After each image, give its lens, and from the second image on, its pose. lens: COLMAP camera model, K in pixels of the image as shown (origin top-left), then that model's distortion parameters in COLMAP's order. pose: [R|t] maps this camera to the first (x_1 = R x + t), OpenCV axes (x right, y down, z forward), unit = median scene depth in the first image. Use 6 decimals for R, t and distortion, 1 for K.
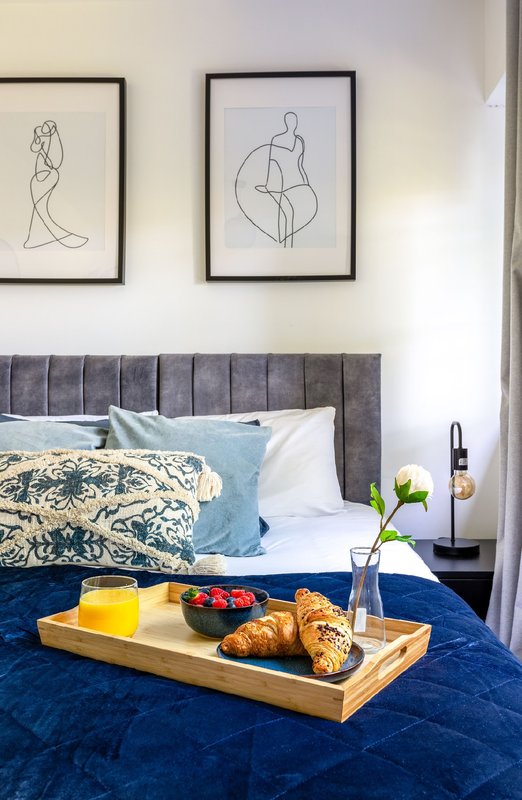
lens RADIAL K [[692.4, 0, 262.2], [0, 692.4, 400.6], [0, 0, 1]] dist [-0.005261, -0.003498]
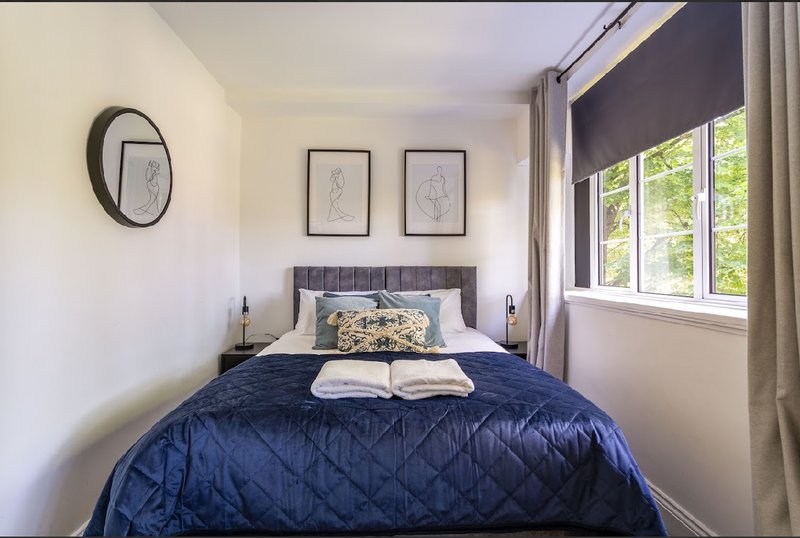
lens RADIAL K [[384.7, 0, 390.3], [0, 384.7, 267.6], [0, 0, 1]] dist [-0.004958, 0.004959]
pose [[0.998406, -0.000141, 0.056437, -0.213280], [0.000371, 0.999992, -0.004069, -0.058349], [-0.056436, 0.004084, 0.998398, -0.346500]]
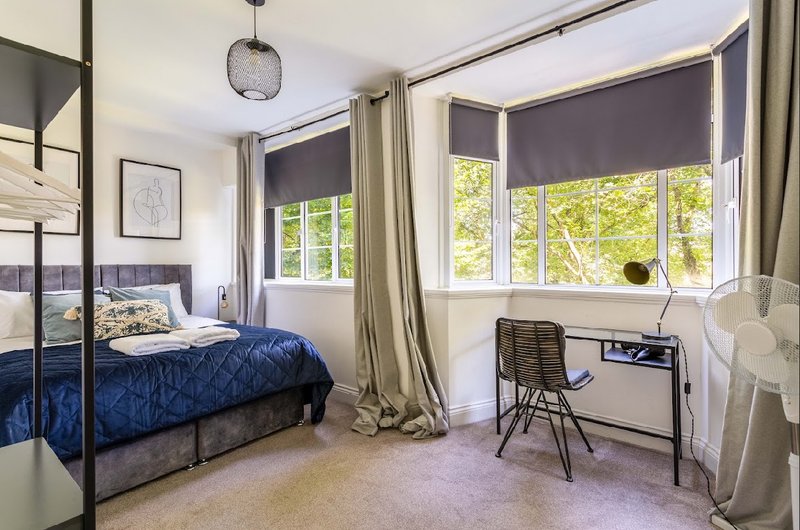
lens RADIAL K [[382.7, 0, 395.2], [0, 382.7, 264.9], [0, 0, 1]] dist [-0.001451, 0.003965]
pose [[0.602536, -0.000888, 0.798091, -0.636405], [0.005315, 0.999982, -0.002900, -0.058201], [-0.798074, 0.005989, 0.602530, -0.733391]]
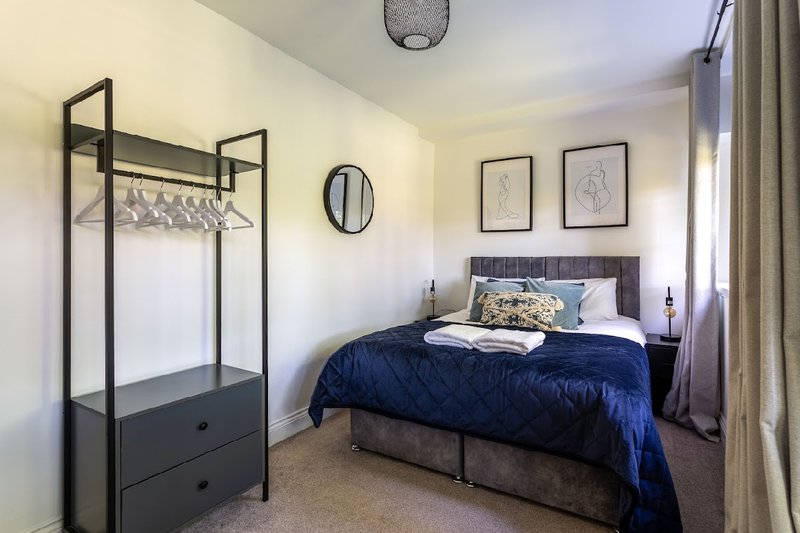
lens RADIAL K [[382.7, 0, 420.2], [0, 382.7, 254.6], [0, 0, 1]] dist [-0.001451, 0.003965]
pose [[0.878694, -0.006527, -0.477341, 0.138293], [0.000868, 0.999927, -0.012074, -0.059117], [0.477385, 0.010195, 0.878635, -0.560925]]
